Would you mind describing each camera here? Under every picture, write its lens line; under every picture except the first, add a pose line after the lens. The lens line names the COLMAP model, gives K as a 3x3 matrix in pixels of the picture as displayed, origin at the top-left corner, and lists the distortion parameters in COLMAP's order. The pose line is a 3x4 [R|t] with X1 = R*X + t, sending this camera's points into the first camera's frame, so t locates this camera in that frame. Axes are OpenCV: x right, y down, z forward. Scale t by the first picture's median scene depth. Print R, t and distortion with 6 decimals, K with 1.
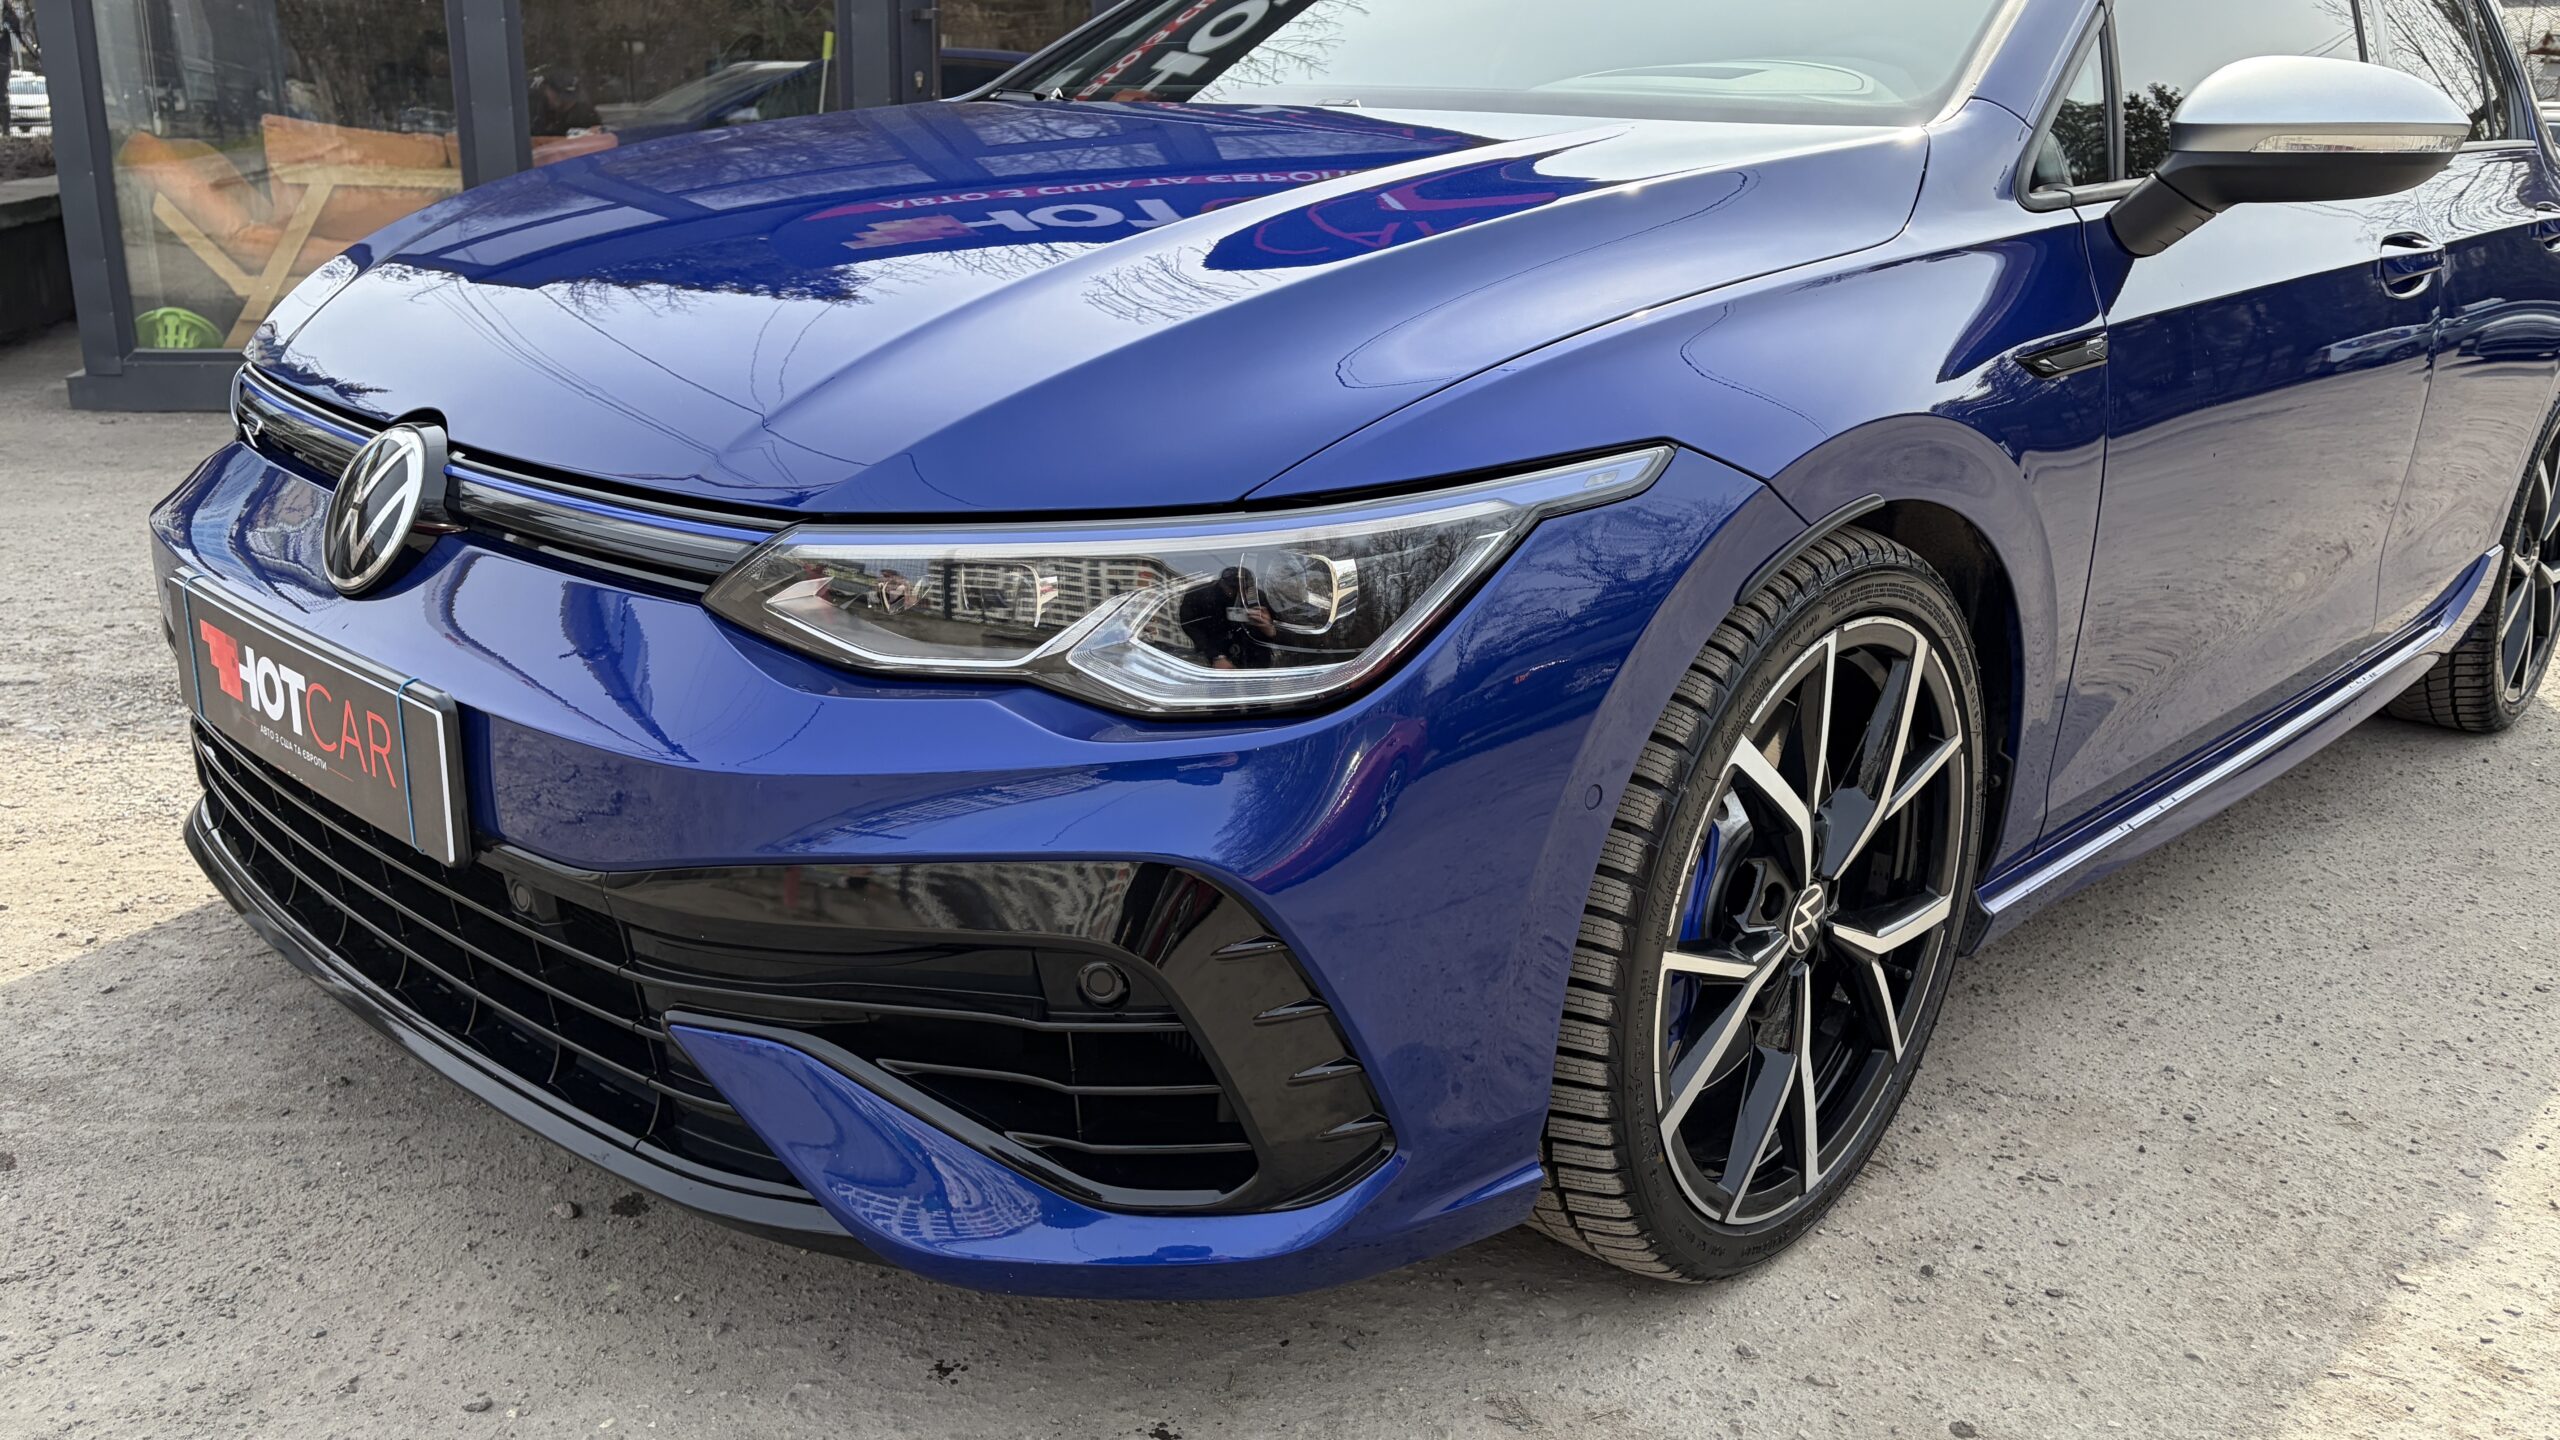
lens RADIAL K [[1899.3, 0, 1294.8], [0, 1899.3, 689.5], [0, 0, 1]] dist [-0.004364, -0.007650]
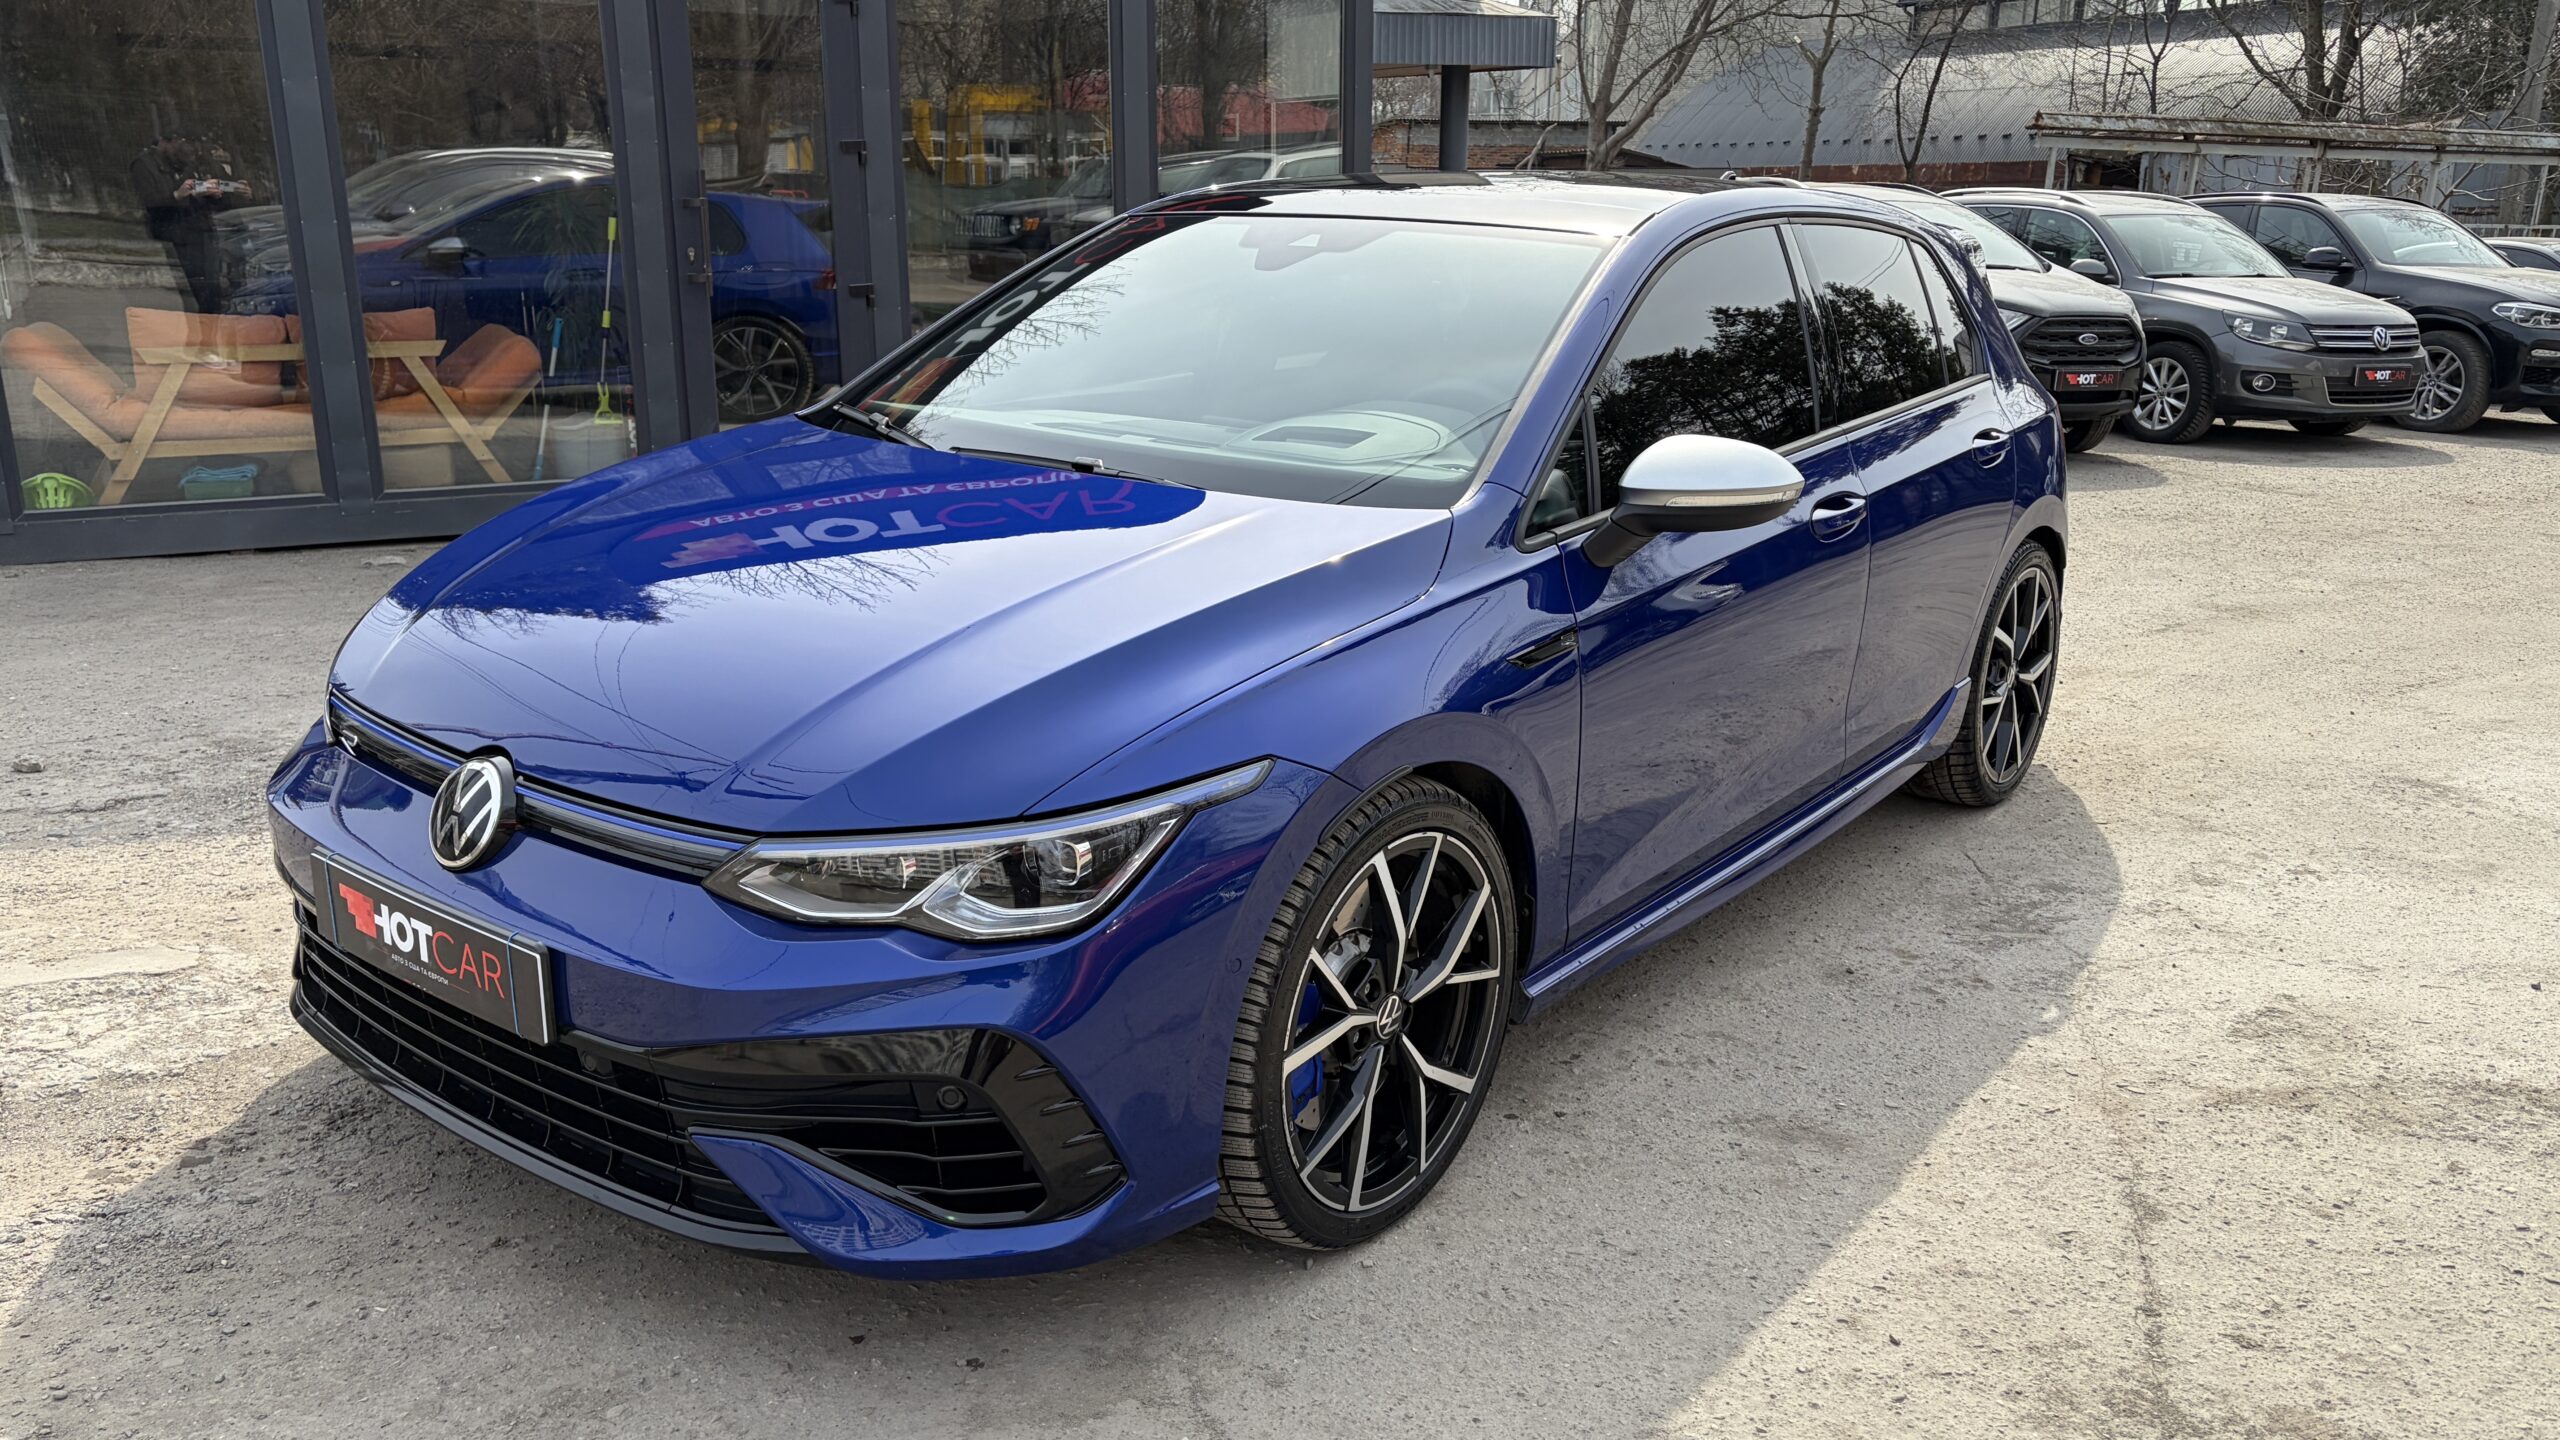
lens RADIAL K [[1899.3, 0, 1290.4], [0, 1899.3, 683.5], [0, 0, 1]] dist [-0.004364, -0.007650]
pose [[0.994489, -0.042836, 0.095688, 0.049450], [0.043822, 0.999005, -0.008224, -0.170270], [-0.095241, 0.012372, 0.995377, -0.666686]]
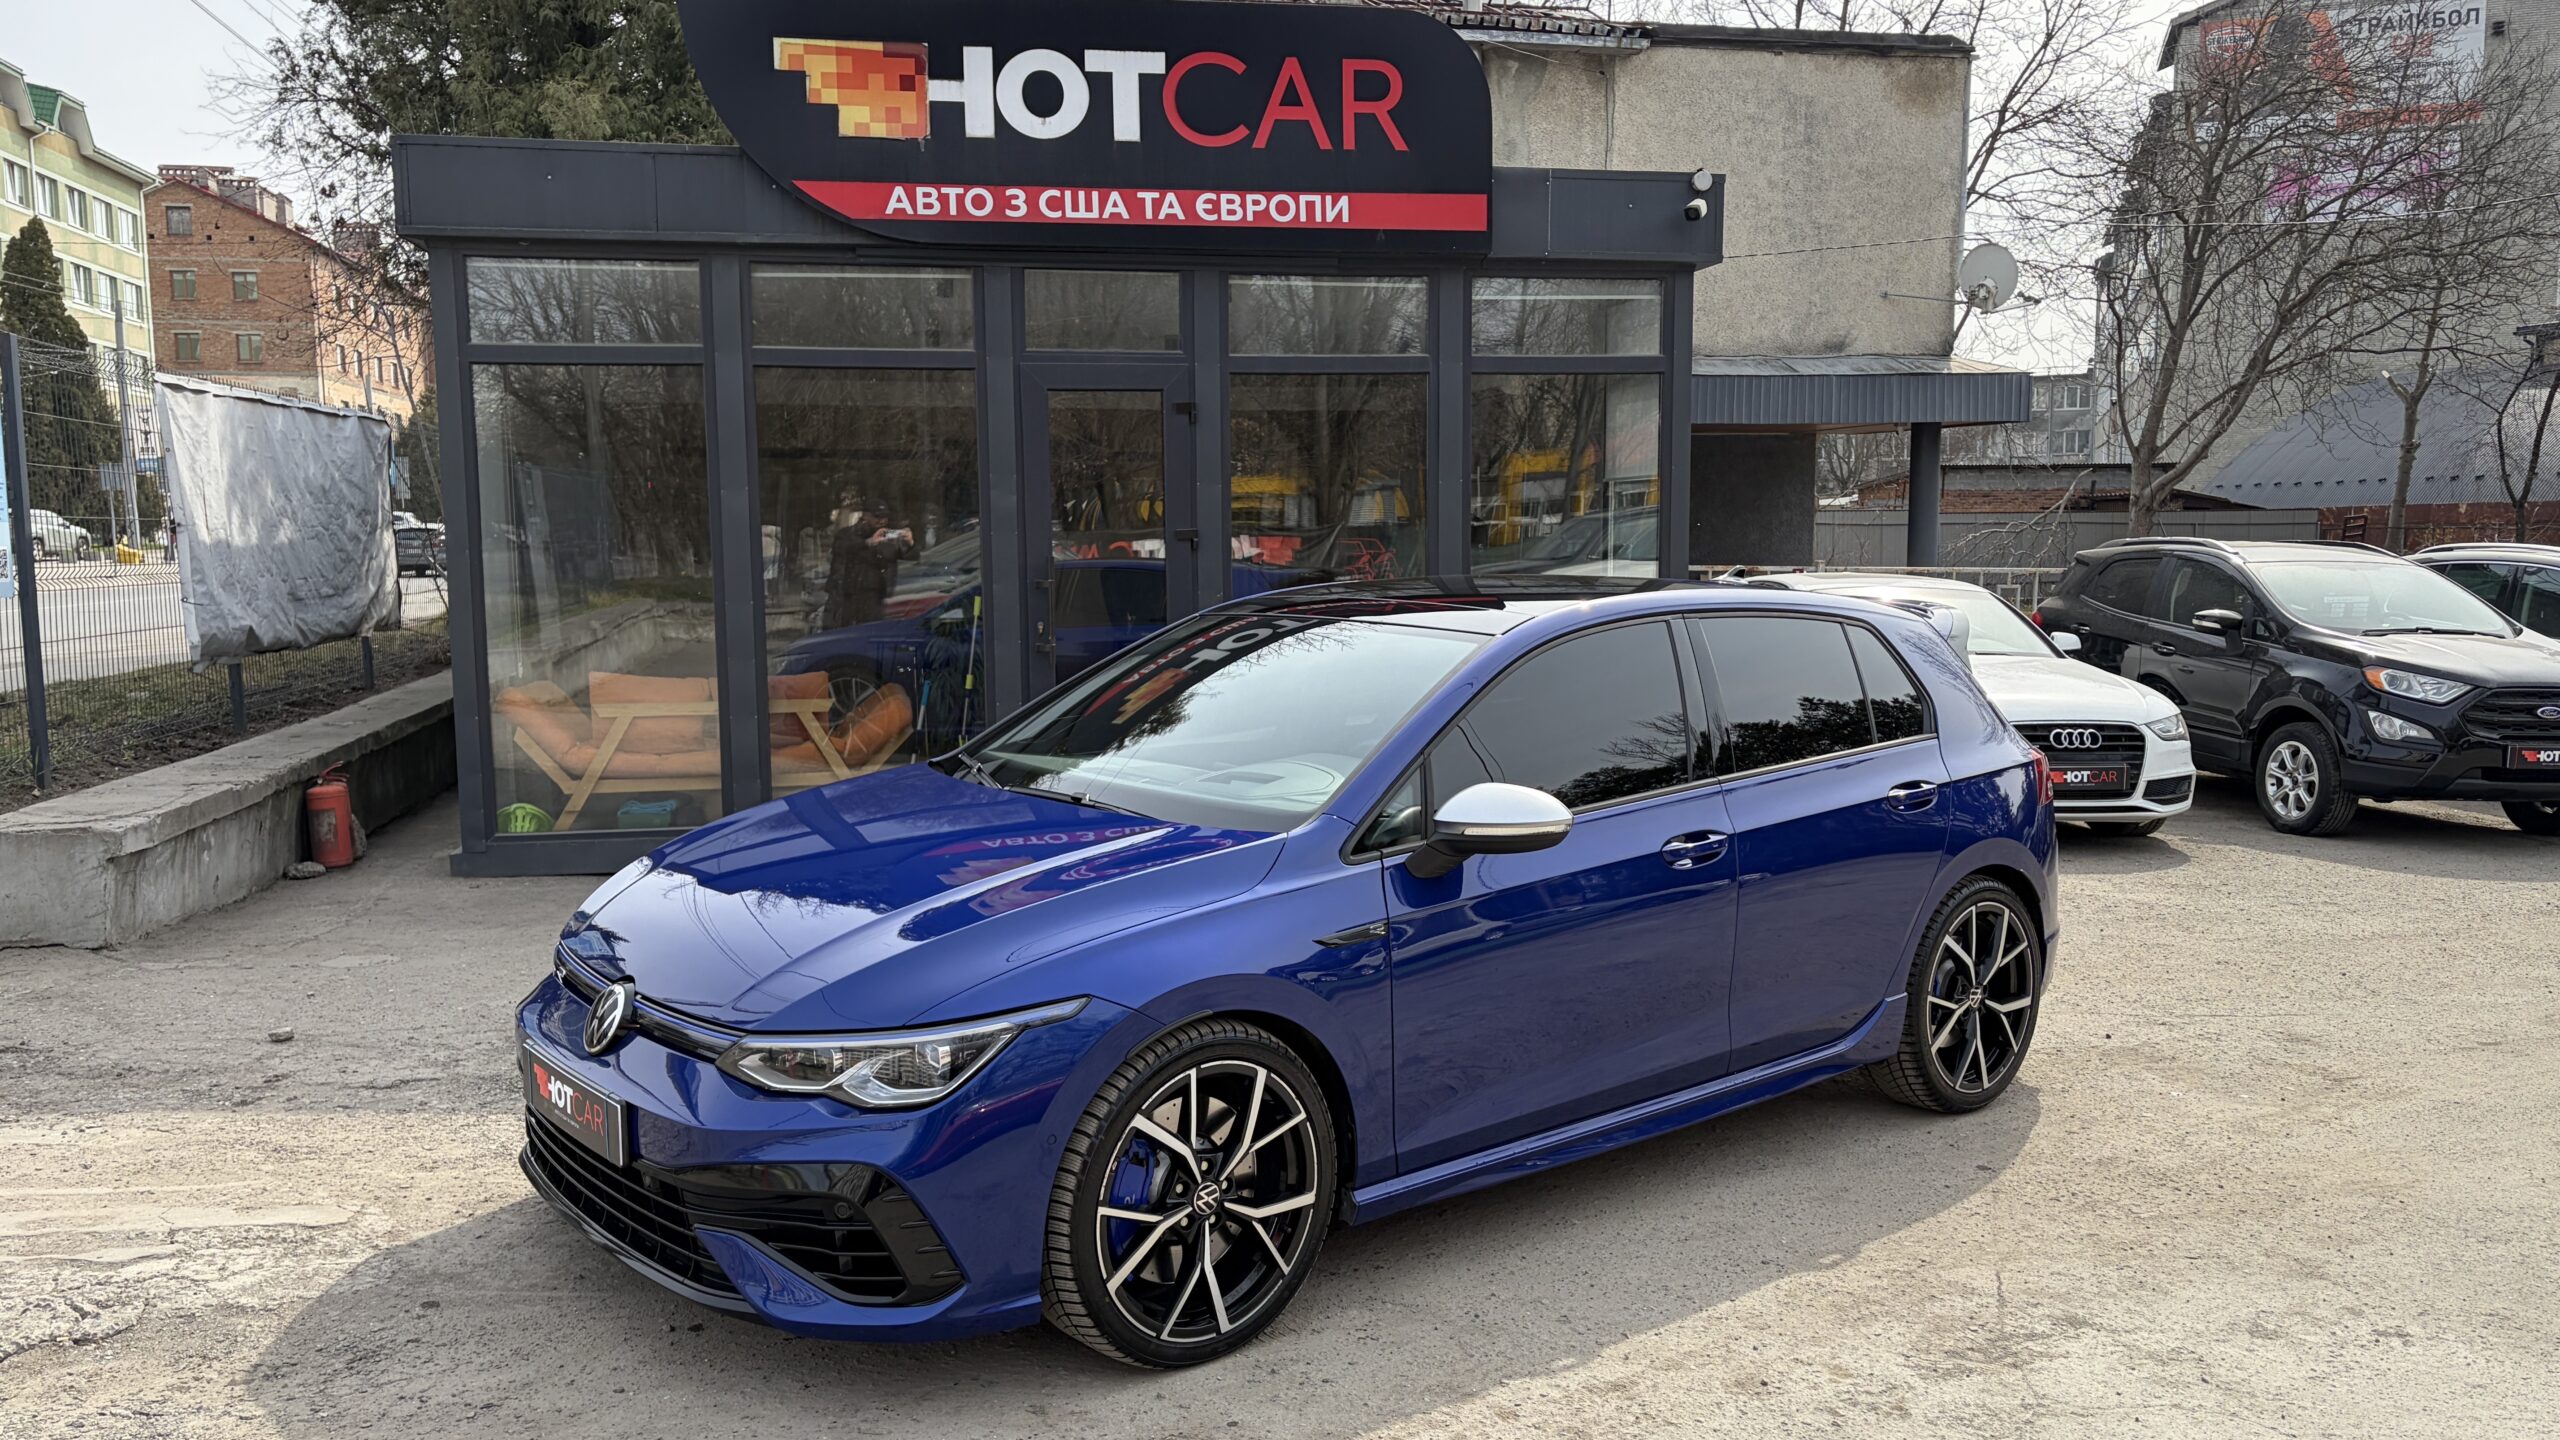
lens RADIAL K [[1899.3, 0, 1317.4], [0, 1899.3, 740.8], [0, 0, 1]] dist [-0.004364, -0.007650]
pose [[0.991658, -0.022239, -0.126964, 0.774101], [0.001031, 0.986341, -0.164712, -0.047754], [0.128893, 0.163207, 0.978136, -1.383987]]
